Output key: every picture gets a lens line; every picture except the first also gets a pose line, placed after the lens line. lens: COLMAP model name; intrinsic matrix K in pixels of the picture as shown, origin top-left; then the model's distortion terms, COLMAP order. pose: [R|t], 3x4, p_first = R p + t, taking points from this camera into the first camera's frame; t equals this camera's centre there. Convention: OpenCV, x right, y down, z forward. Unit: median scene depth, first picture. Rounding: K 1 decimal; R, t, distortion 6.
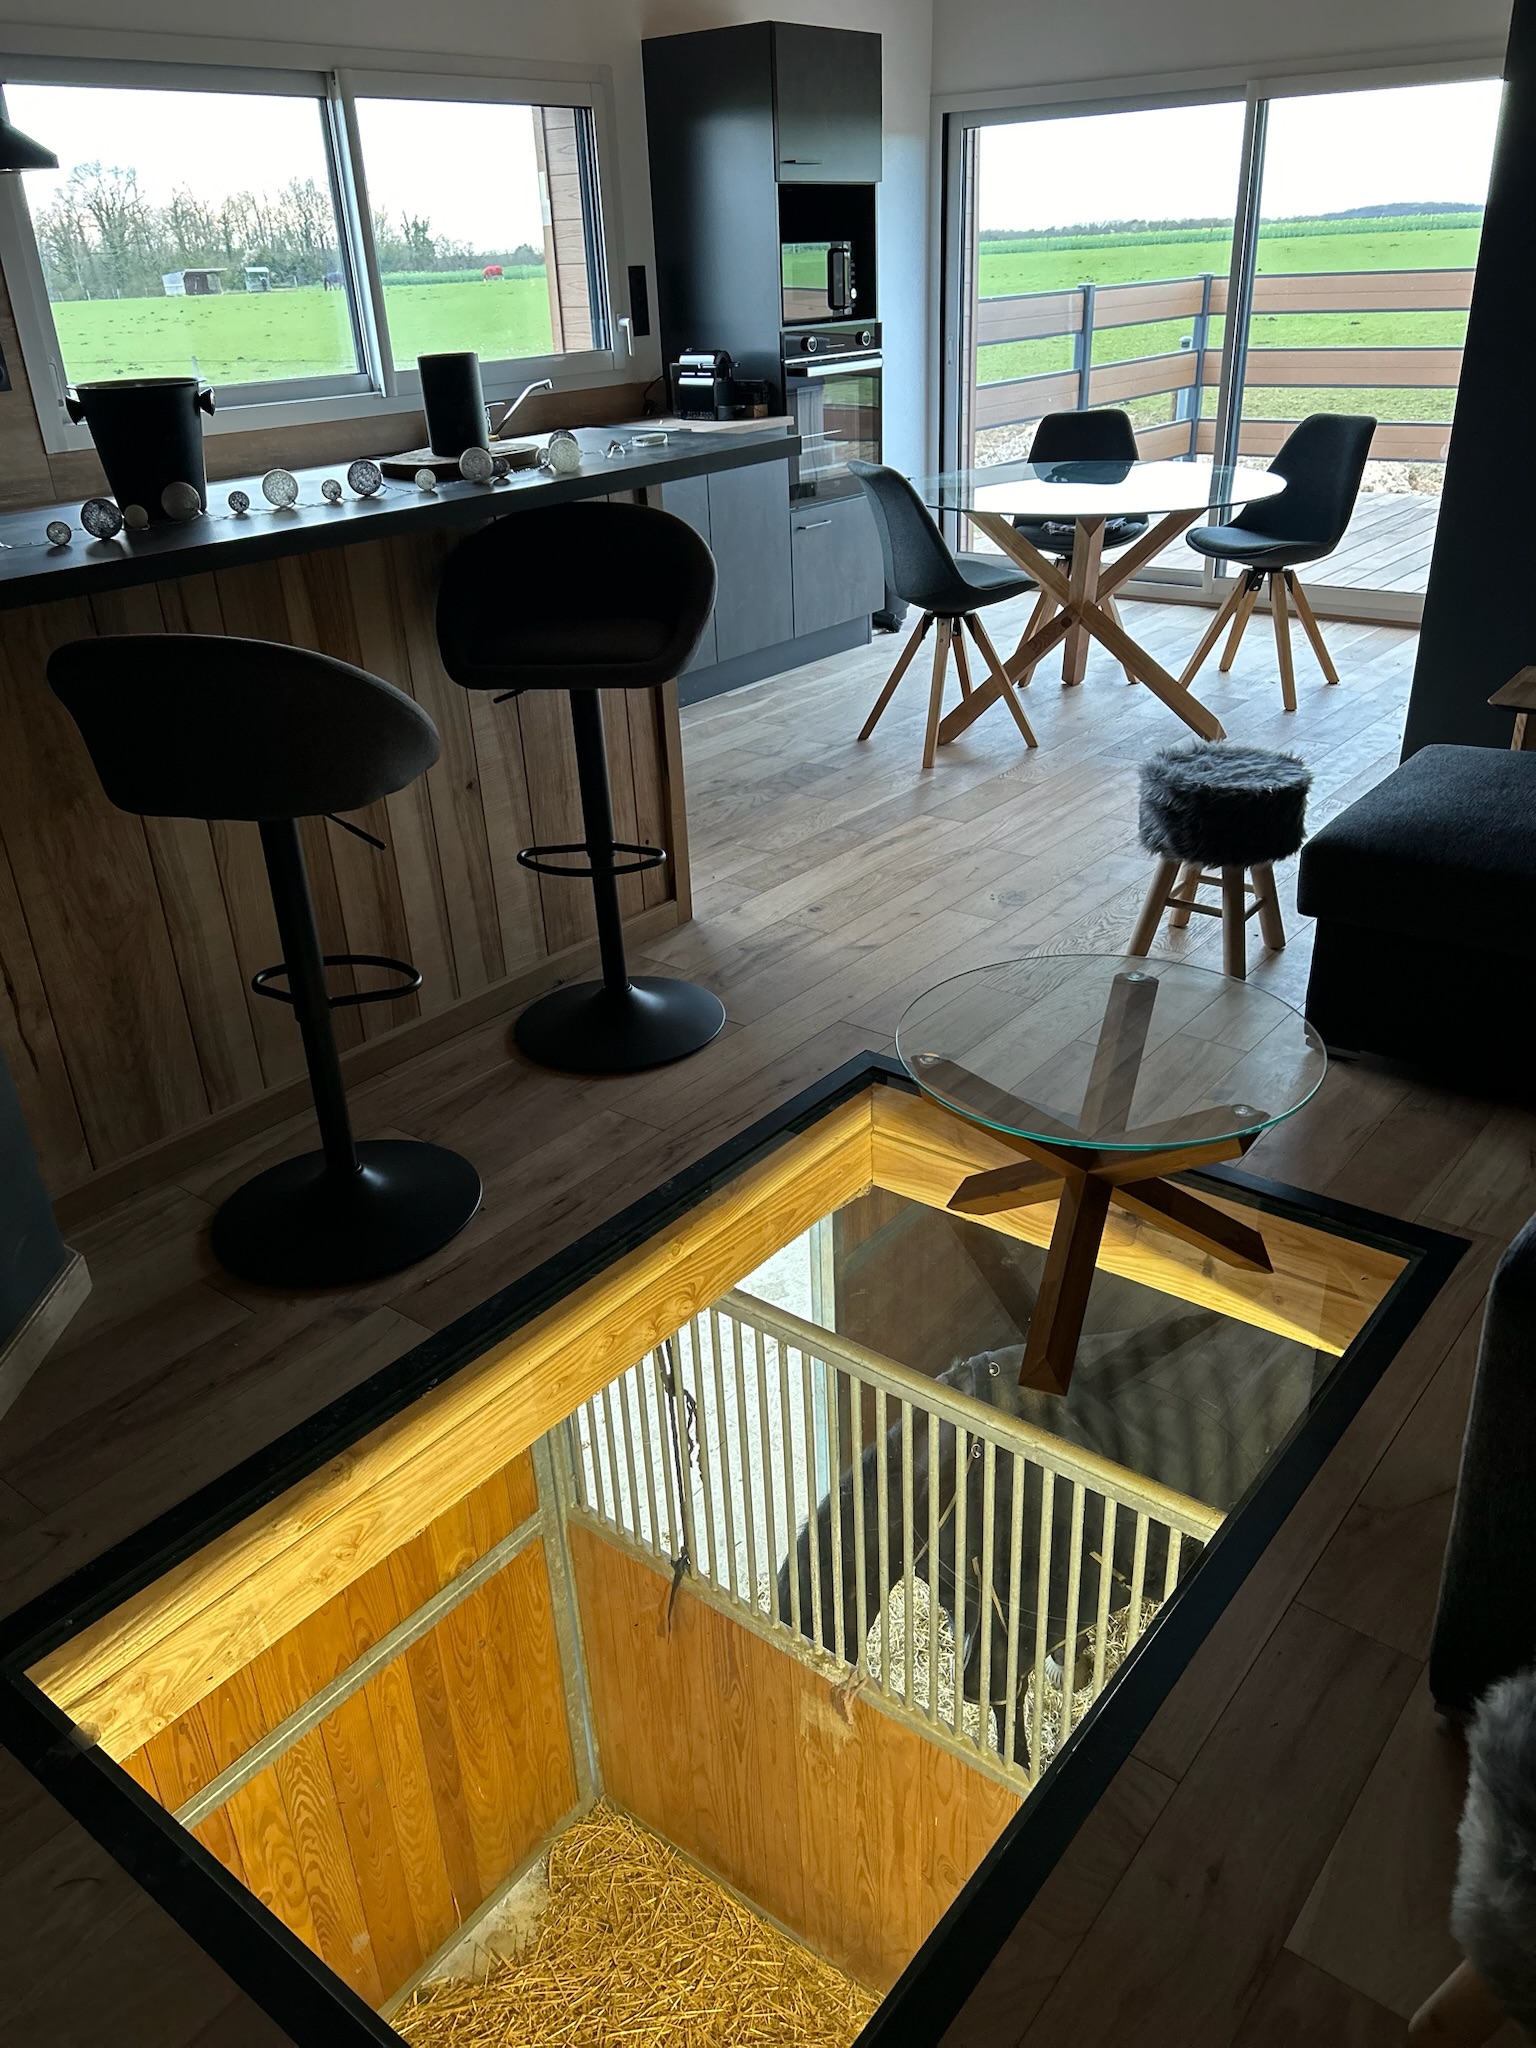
lens RADIAL K [[1550.8, 0, 781.5], [0, 1550.8, 1030.6], [0, 0, 1]] dist [0.043260, -0.031996]
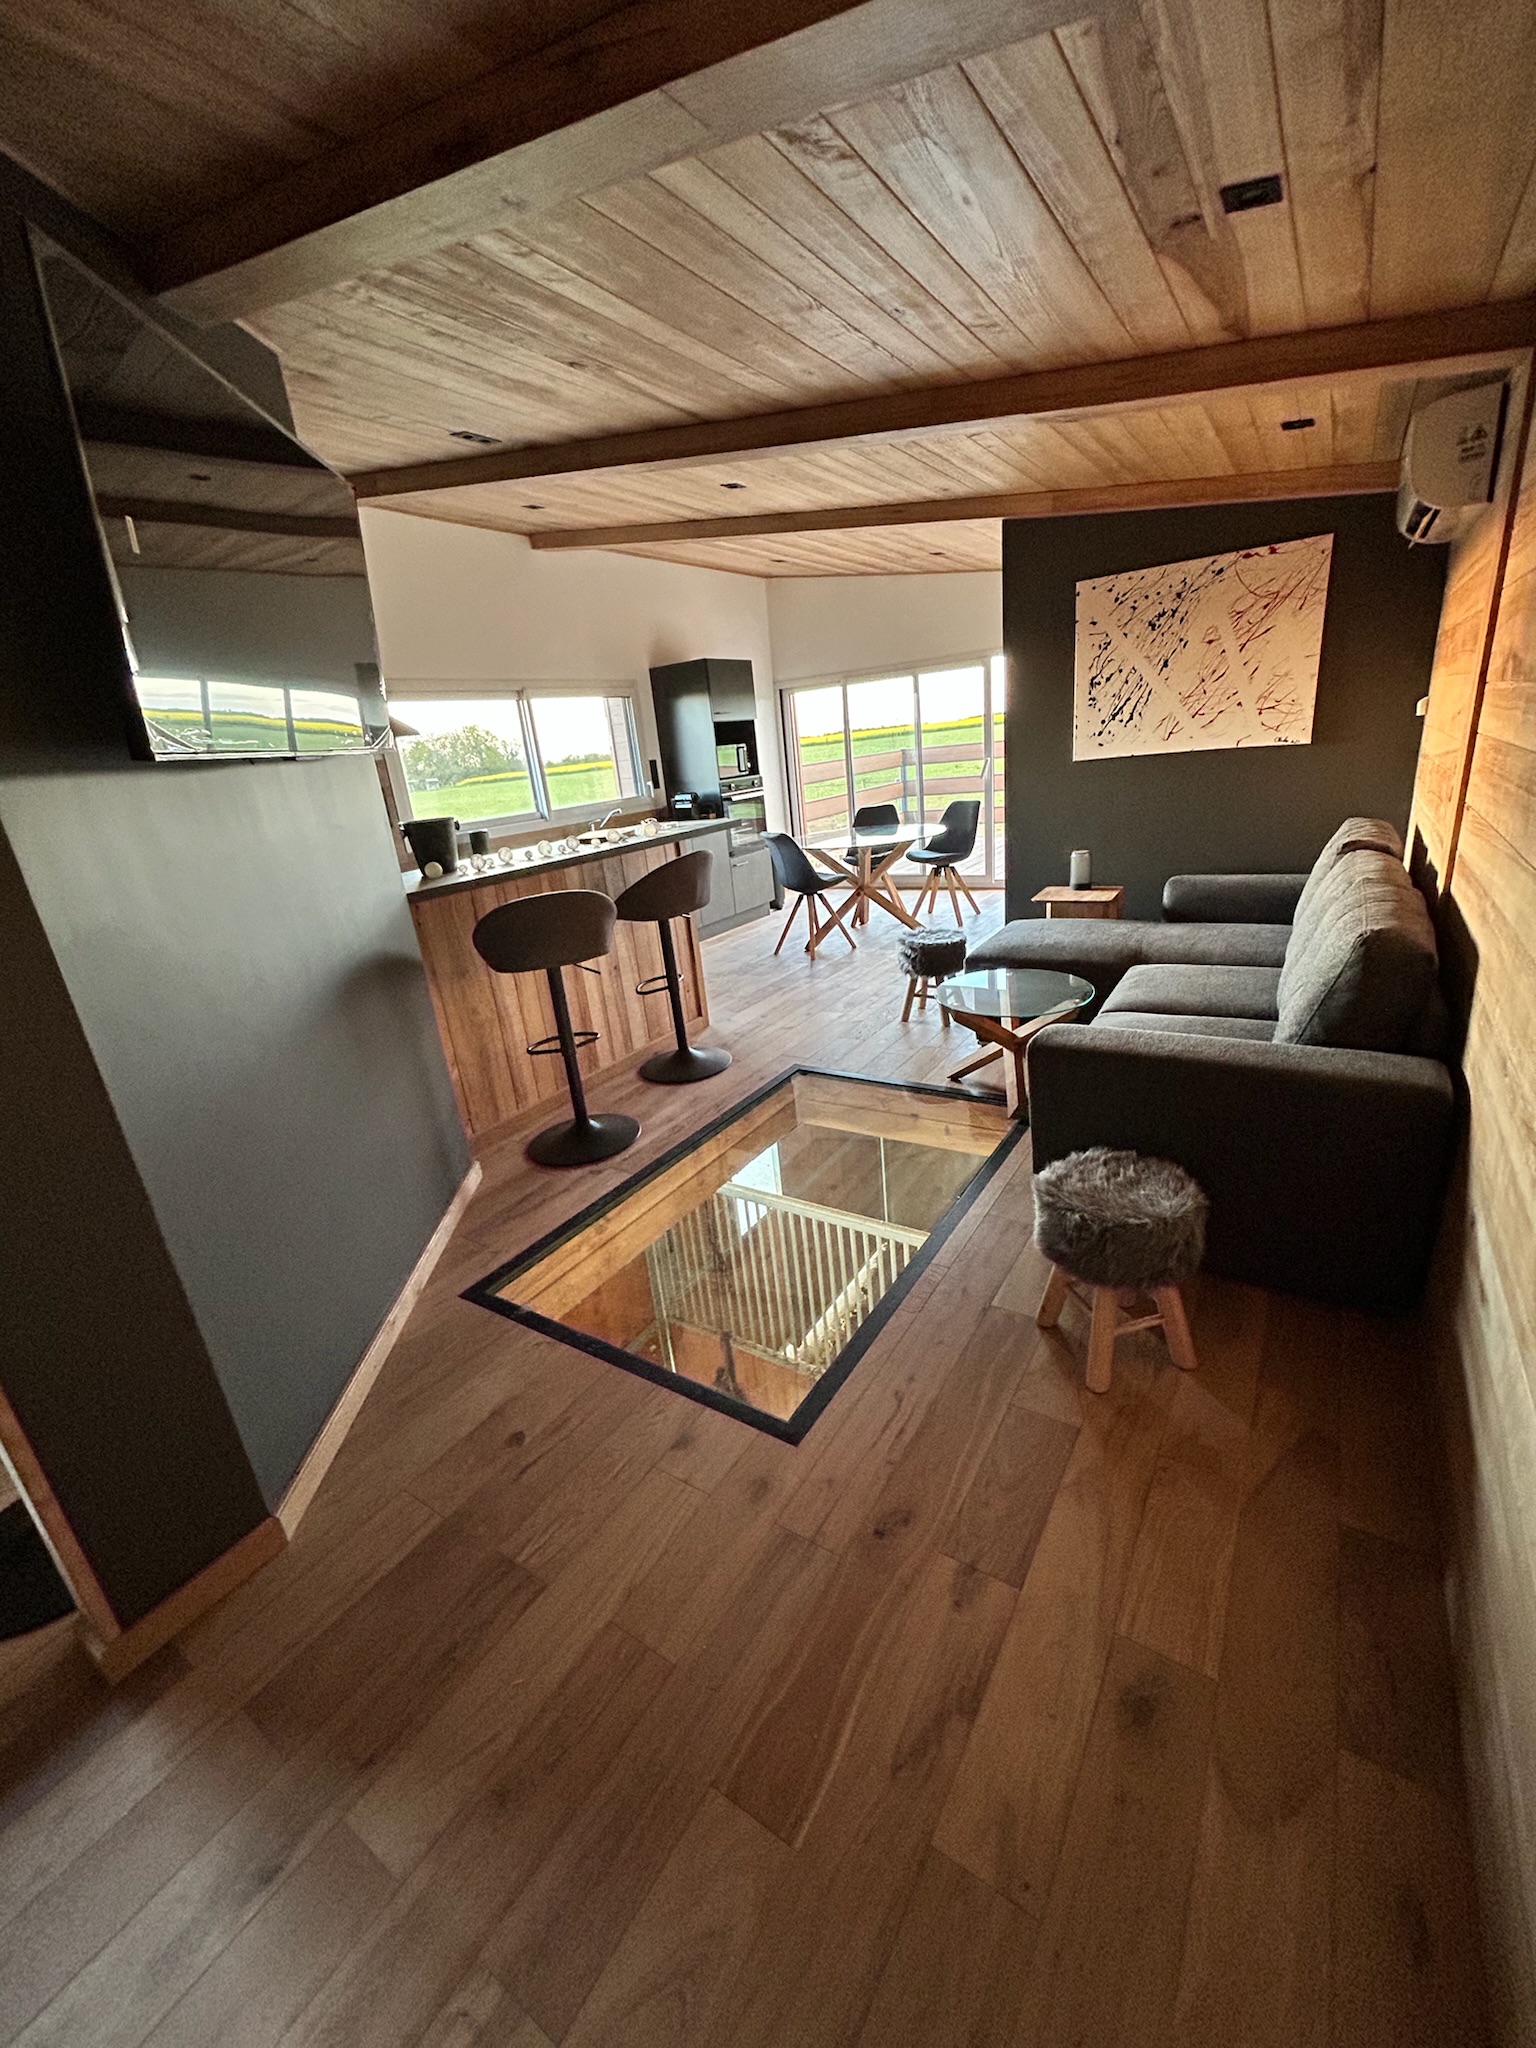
lens RADIAL K [[828.8, 0, 772.4], [0, 828.8, 1024.0], [0, 0, 1]] dist [-0.009060, 0.008508]
pose [[0.994270, -0.084763, 0.065126, -0.045377], [0.093281, 0.985550, -0.141385, 0.104397], [-0.052201, 0.146650, 0.987810, -0.193246]]
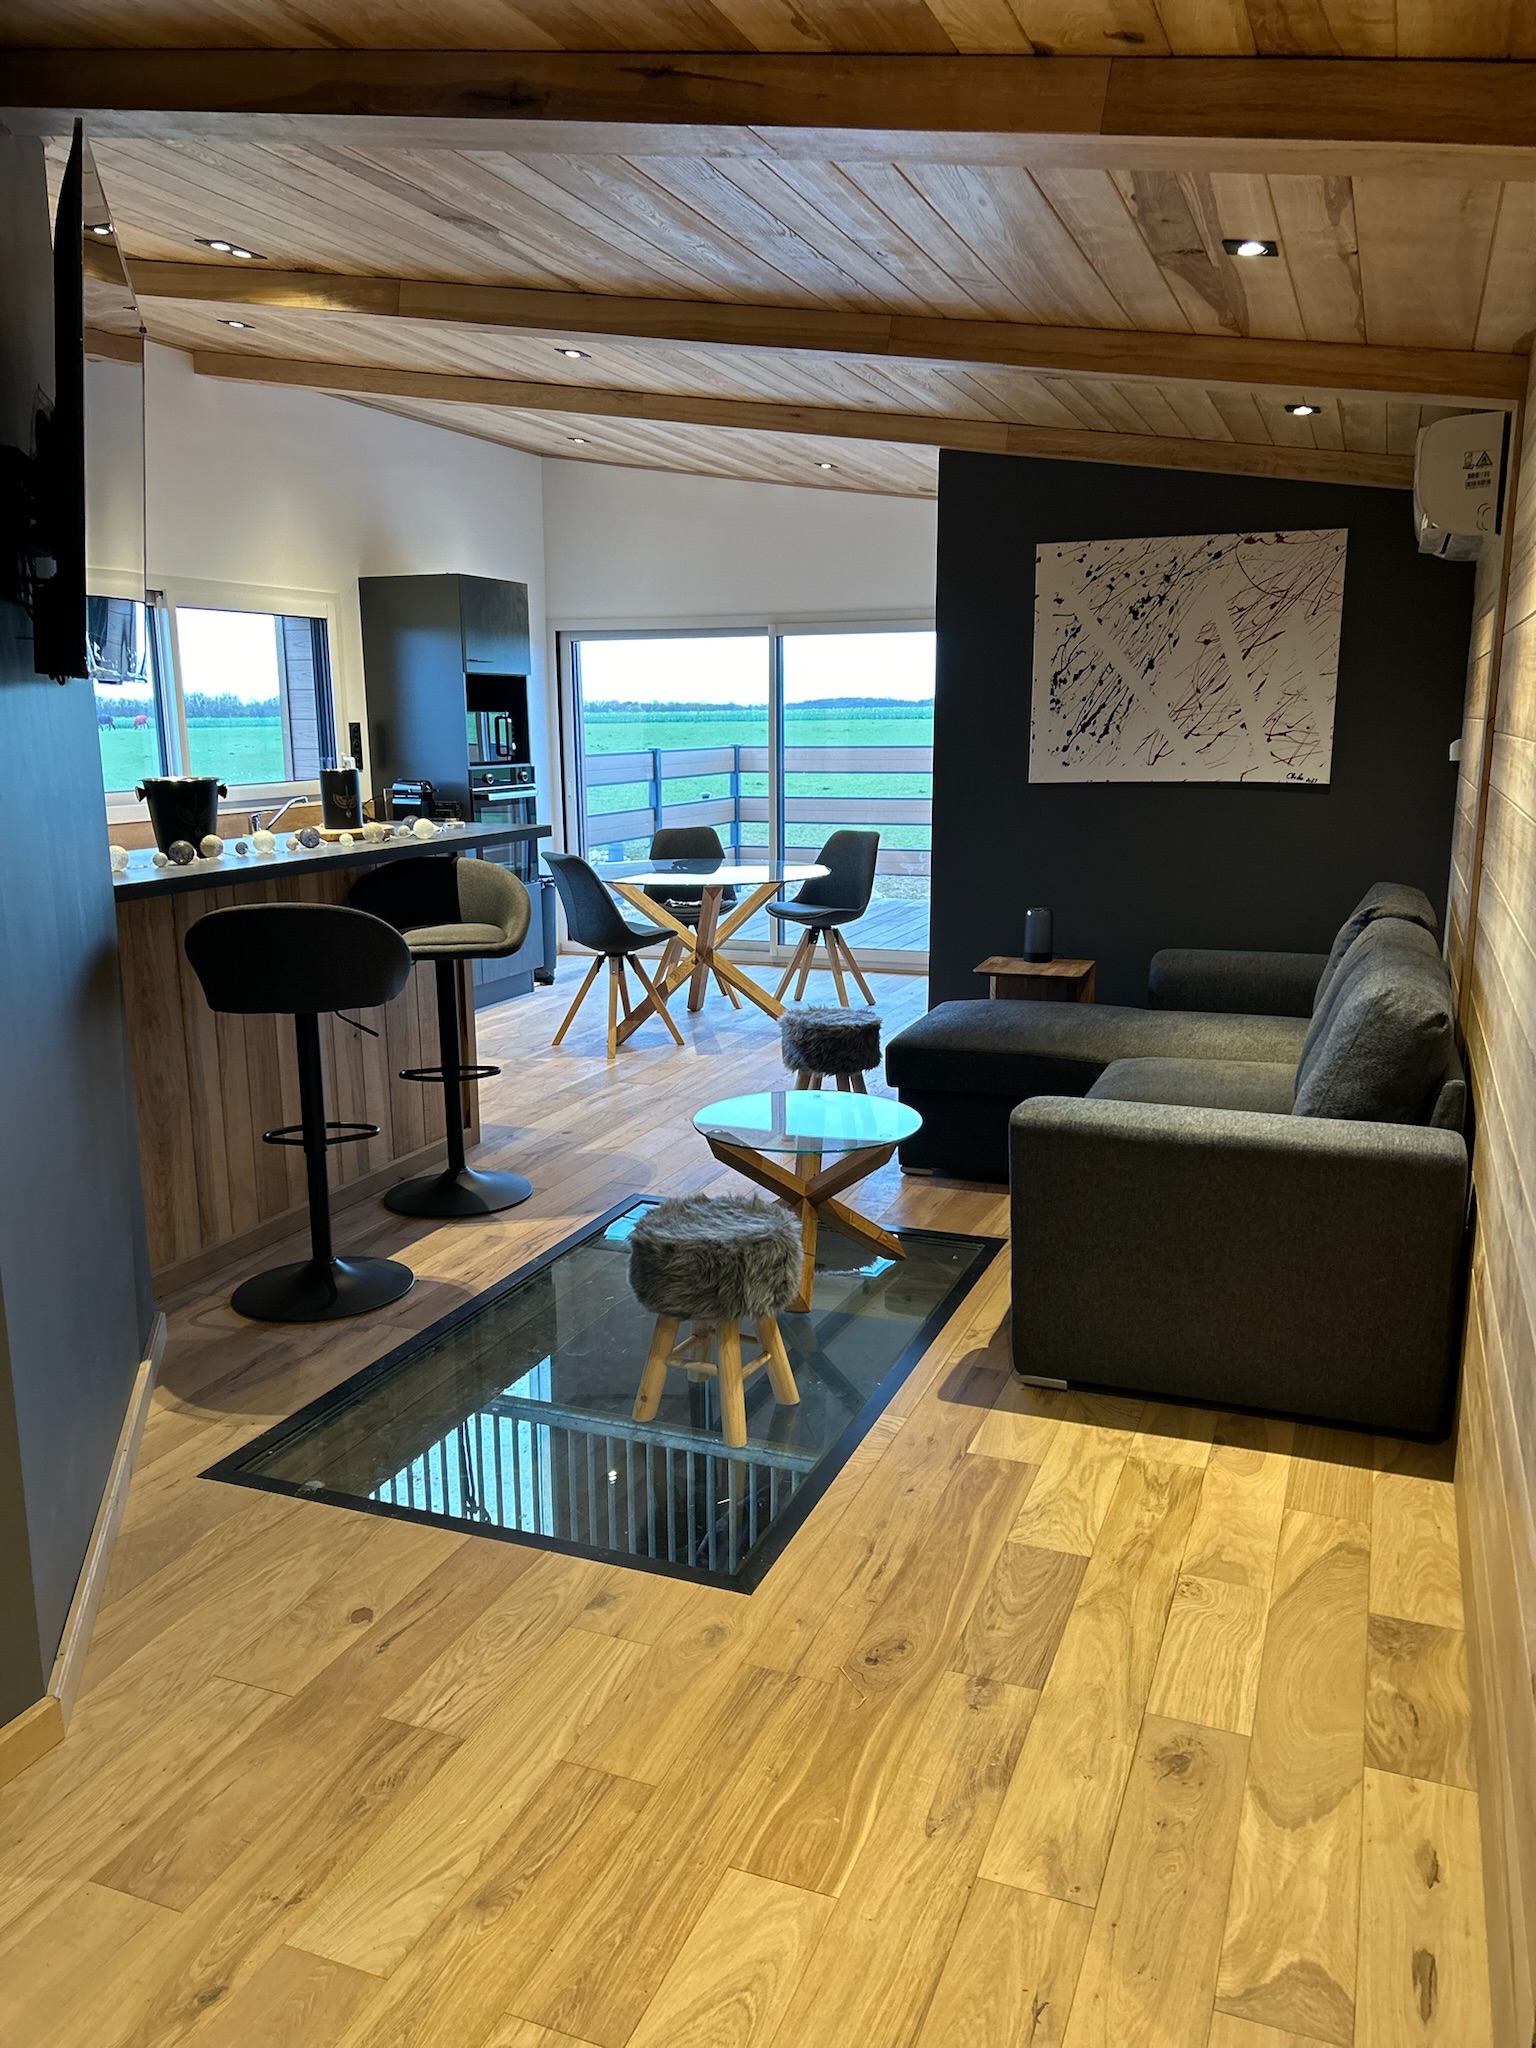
lens RADIAL K [[1550.8, 0, 781.5], [0, 1550.8, 1030.6], [0, 0, 1]] dist [0.043260, -0.031996]
pose [[0.955984, -0.026264, 0.292243, -0.206424], [0.102706, 0.962930, -0.249434, 0.210347], [-0.274858, 0.268470, 0.923243, -0.407288]]
